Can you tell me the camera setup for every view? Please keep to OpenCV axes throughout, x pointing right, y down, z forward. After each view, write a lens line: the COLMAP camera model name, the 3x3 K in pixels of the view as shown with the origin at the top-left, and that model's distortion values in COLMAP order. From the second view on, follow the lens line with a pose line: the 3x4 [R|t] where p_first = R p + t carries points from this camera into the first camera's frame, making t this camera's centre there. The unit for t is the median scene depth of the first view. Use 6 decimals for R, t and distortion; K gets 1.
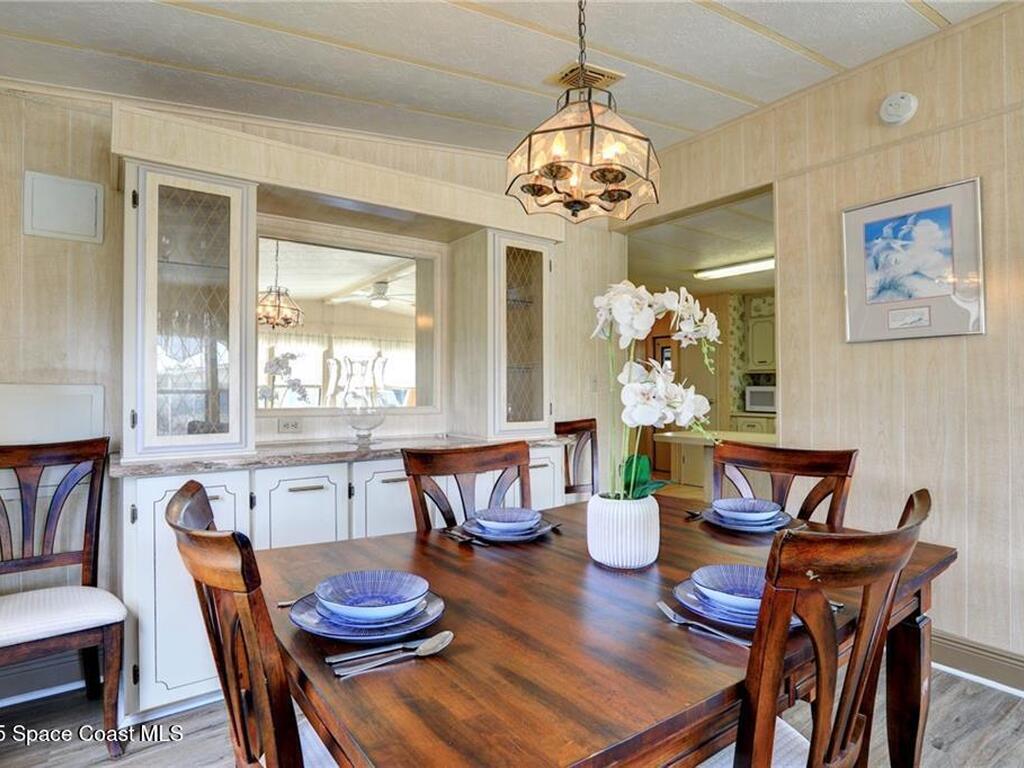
lens RADIAL K [[577.0, 0, 517.6], [0, 577.0, 385.0], [0, 0, 1]] dist [-0.002533, -0.000211]
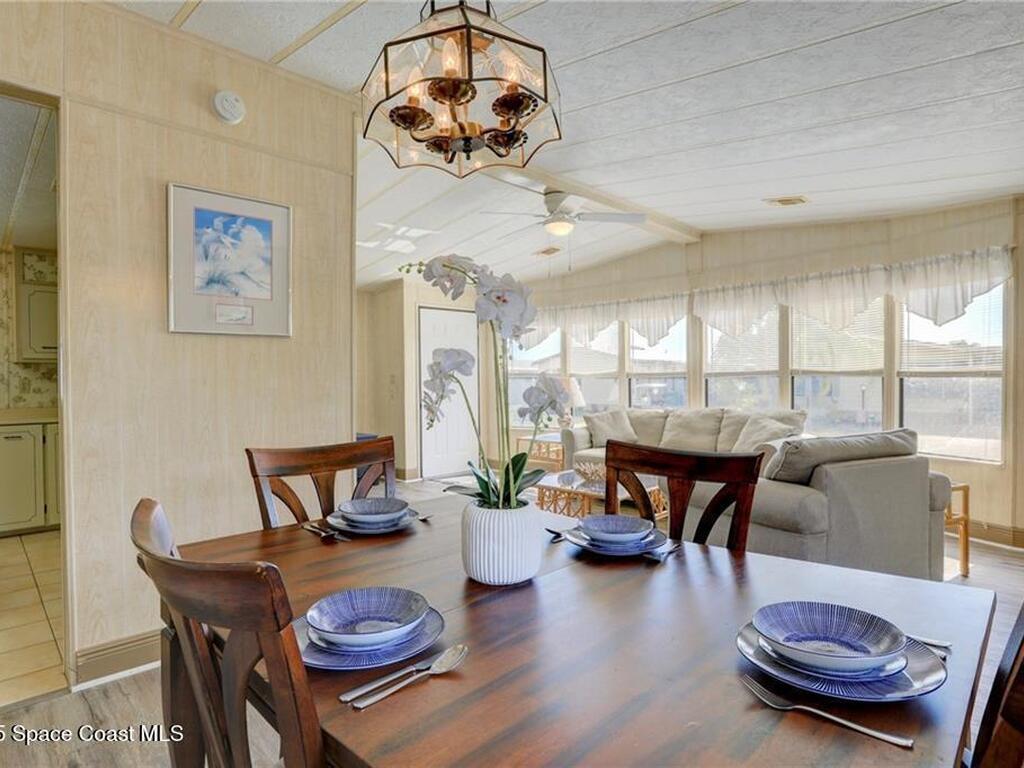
lens RADIAL K [[577.0, 0, 517.6], [0, 577.0, 385.0], [0, 0, 1]] dist [-0.002533, -0.000211]
pose [[-0.142652, -0.013359, 0.989683, -0.419204], [-0.002267, 0.999911, 0.013170, -0.004538], [-0.989770, -0.000365, -0.142670, 0.638655]]
